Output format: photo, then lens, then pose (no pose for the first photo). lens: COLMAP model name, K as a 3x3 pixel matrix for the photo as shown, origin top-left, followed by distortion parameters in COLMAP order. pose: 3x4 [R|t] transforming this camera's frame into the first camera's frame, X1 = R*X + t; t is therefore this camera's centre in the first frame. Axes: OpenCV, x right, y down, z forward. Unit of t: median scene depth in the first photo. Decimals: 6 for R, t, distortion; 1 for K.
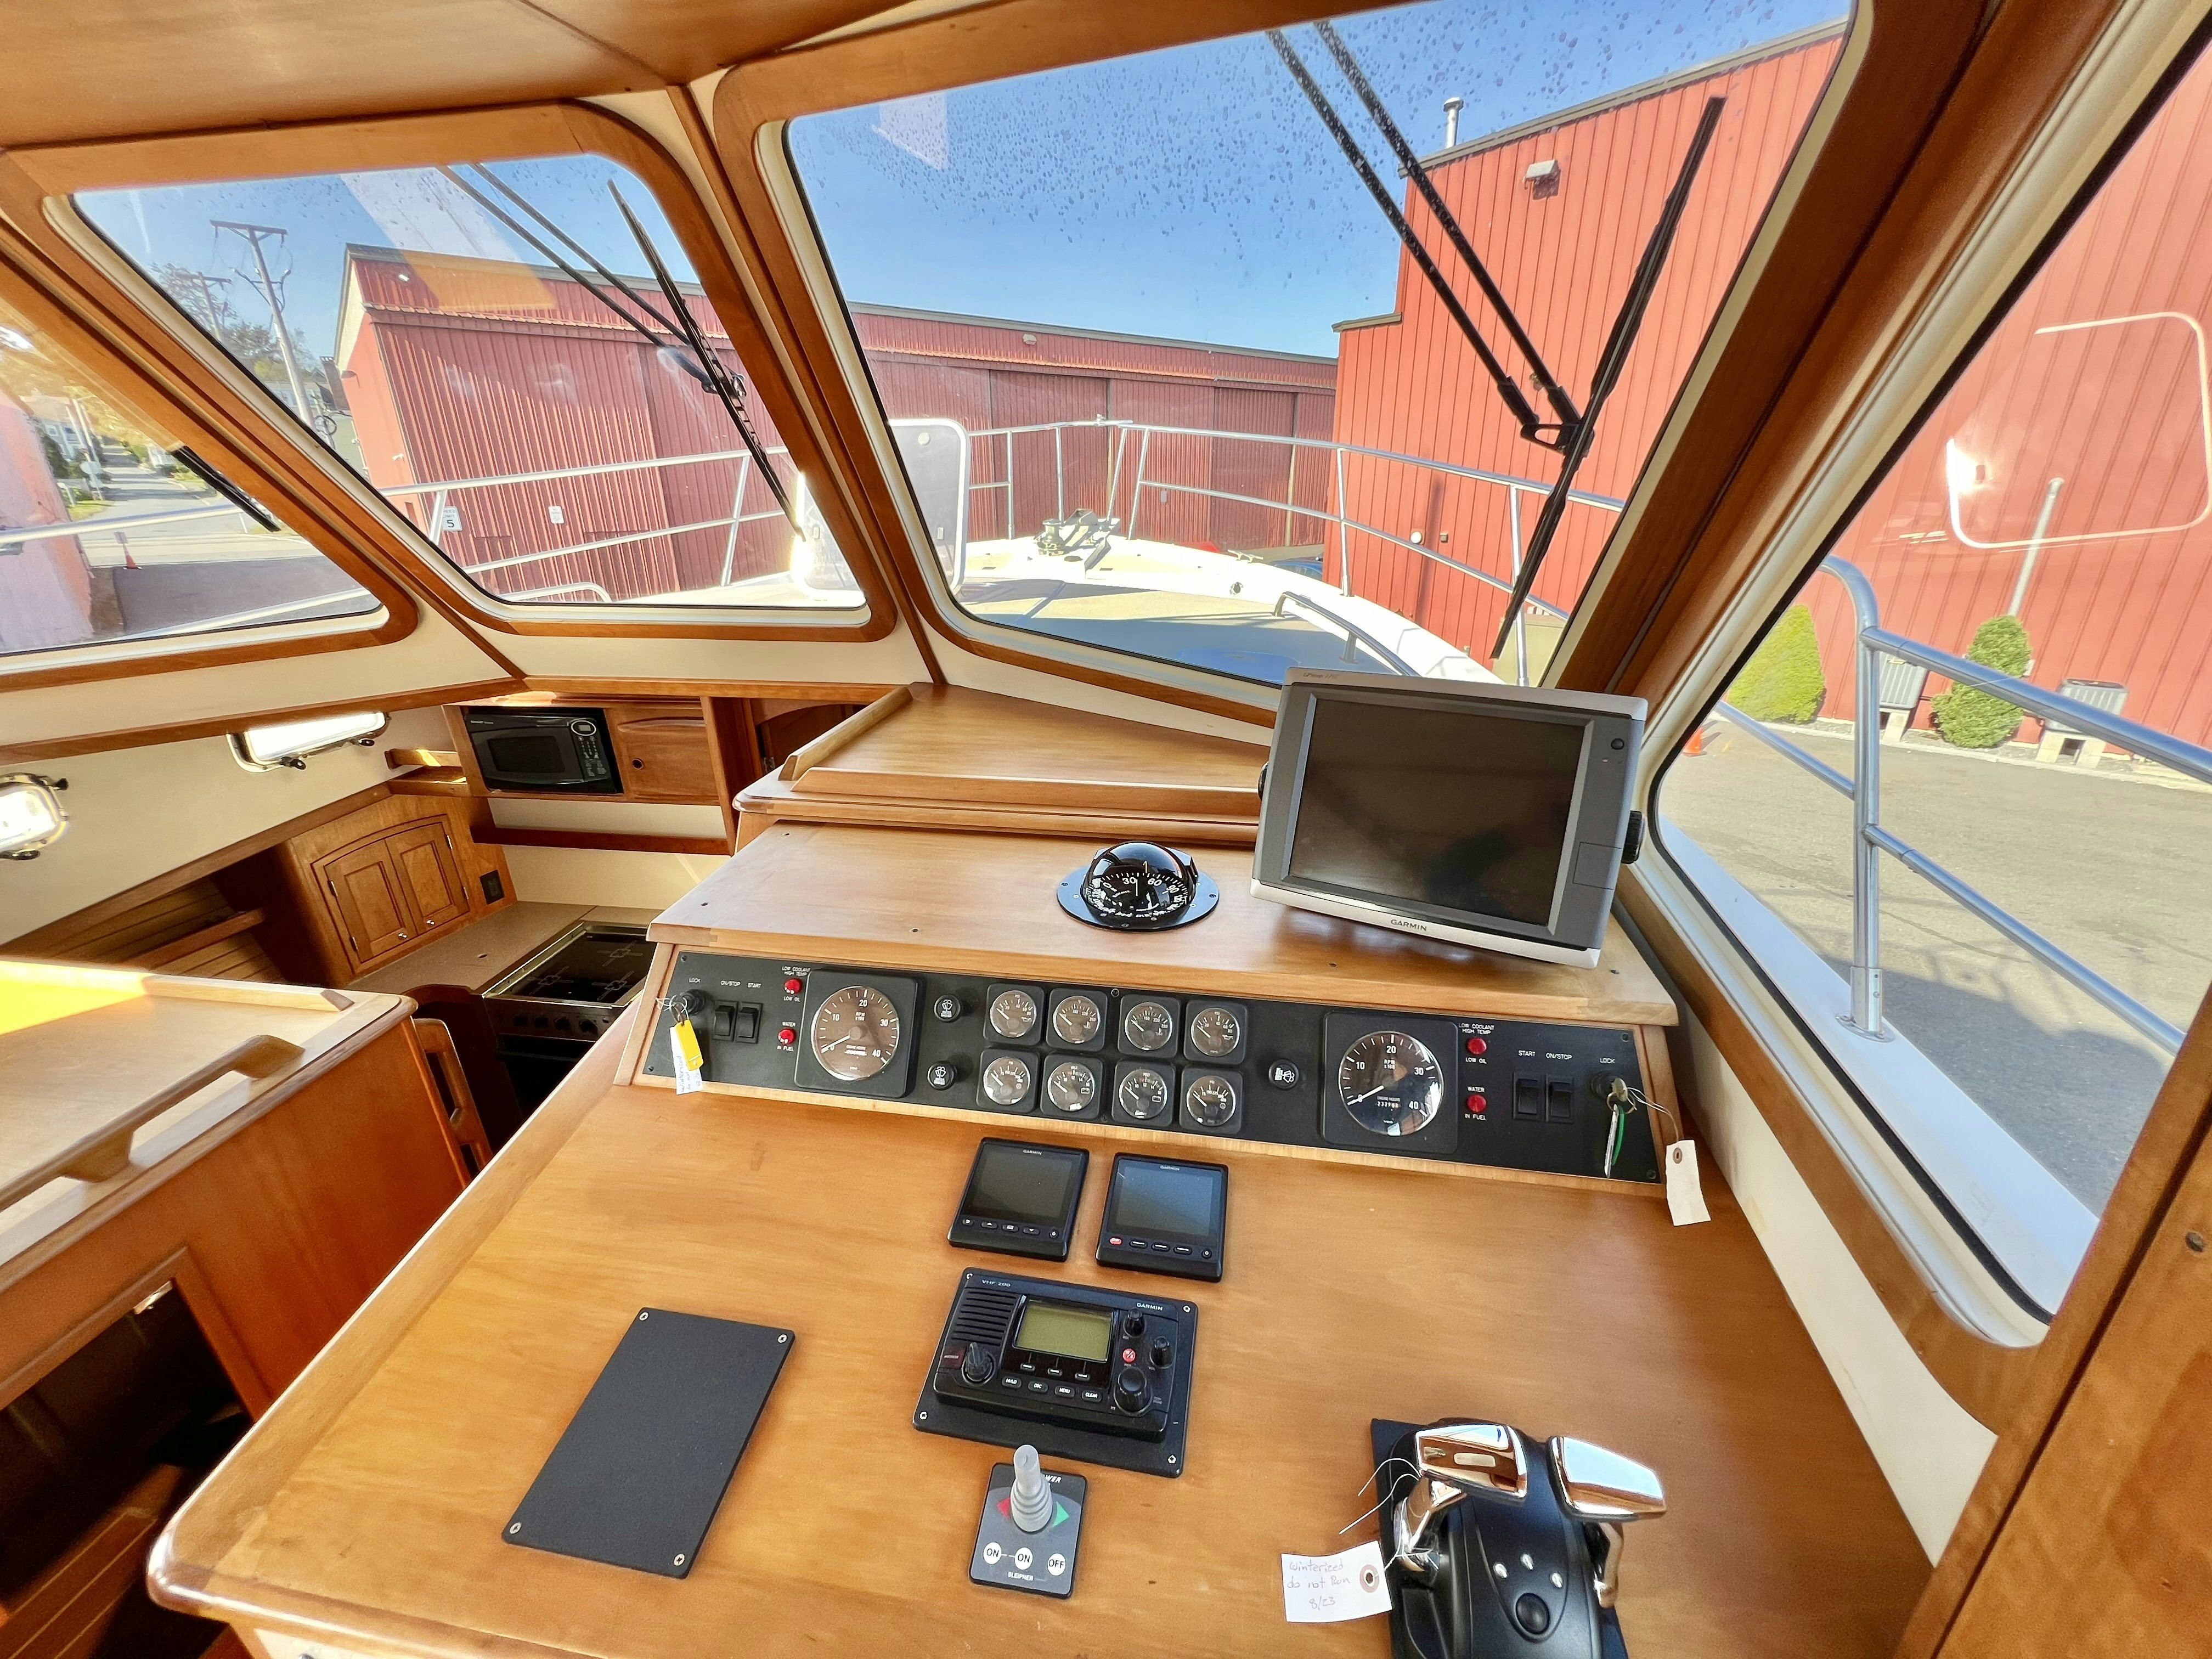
lens RADIAL K [[863.0, 0, 1099.8], [0, 863.0, 837.0], [0, 0, 1]] dist [-0.000389, -0.000045]
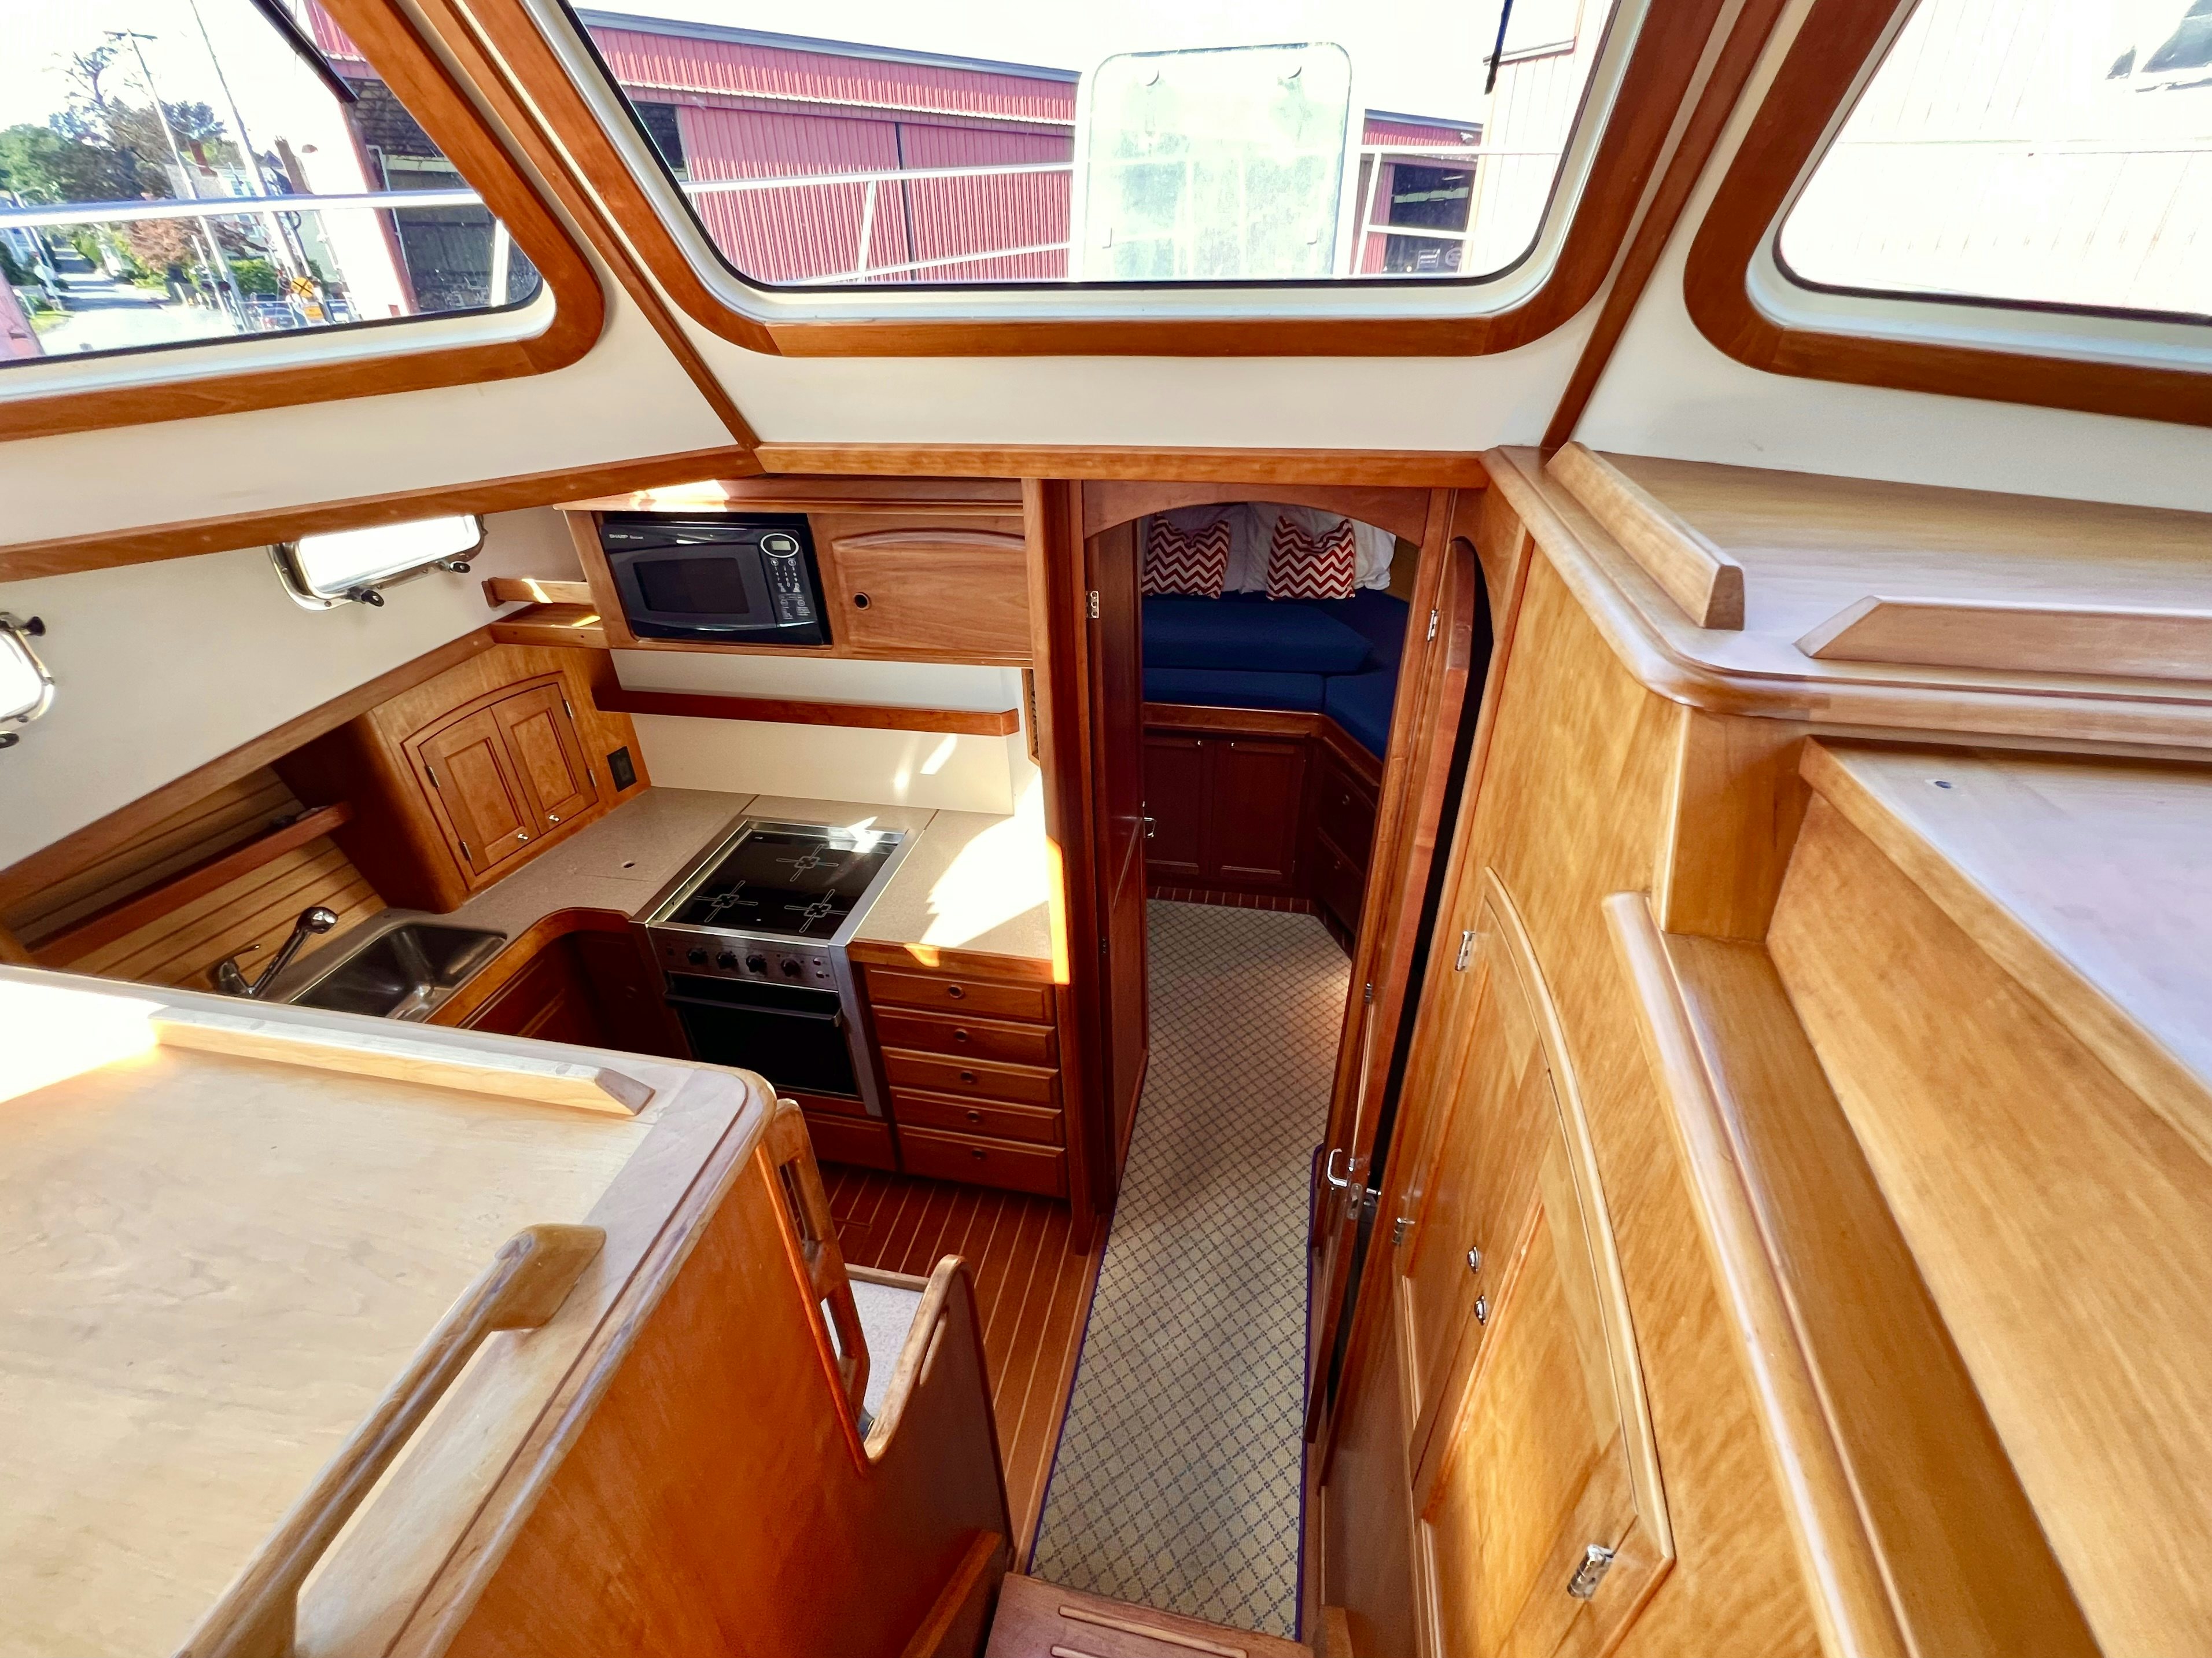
lens RADIAL K [[903.6, 0, 1106.0], [0, 903.6, 829.0], [0, 0, 1]] dist [-0.000574, -0.000482]
pose [[0.999366, 0.014630, -0.032465, -0.321041], [-0.009527, 0.988316, 0.152123, -0.018081], [0.034312, -0.151718, 0.987828, 0.284848]]
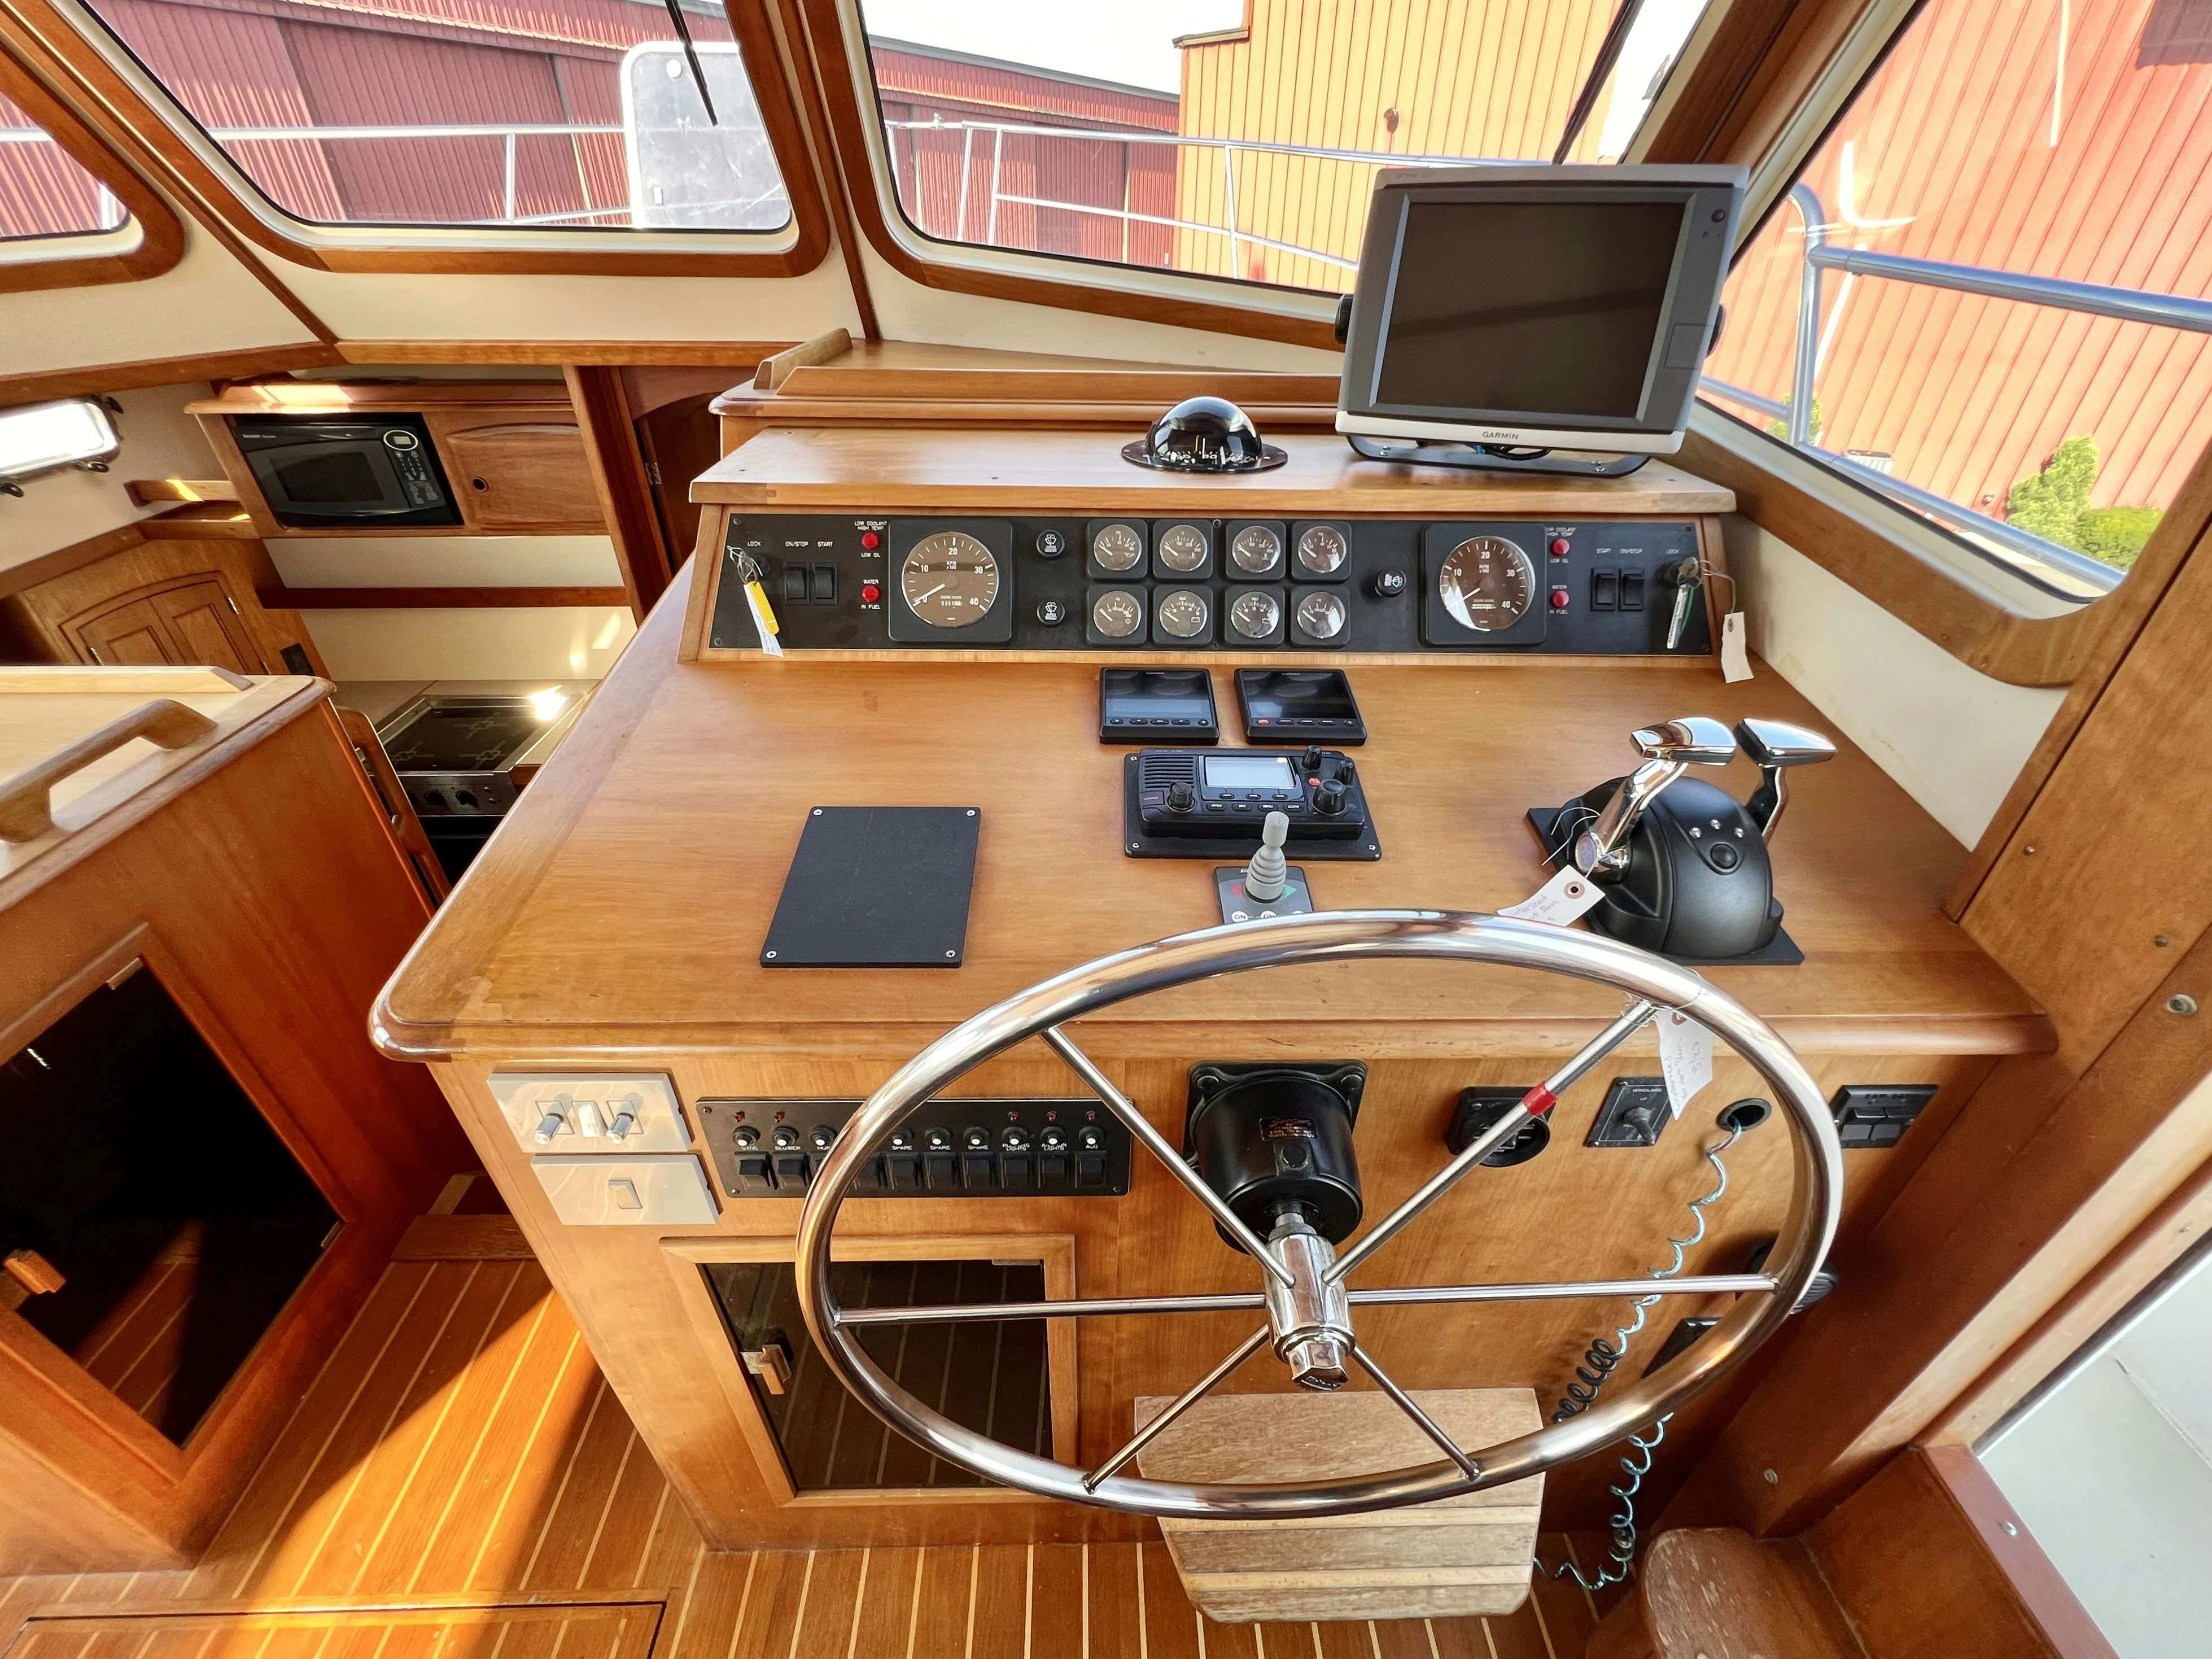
lens RADIAL K [[886.3, 0, 1094.1], [0, 886.3, 825.6], [0, 0, 1]] dist [-0.000169, -0.000674]
pose [[0.984301, -0.078250, 0.158205, -0.104664], [0.047435, 0.980654, 0.189916, 0.108491], [-0.170005, -0.179430, 0.968970, -0.008540]]
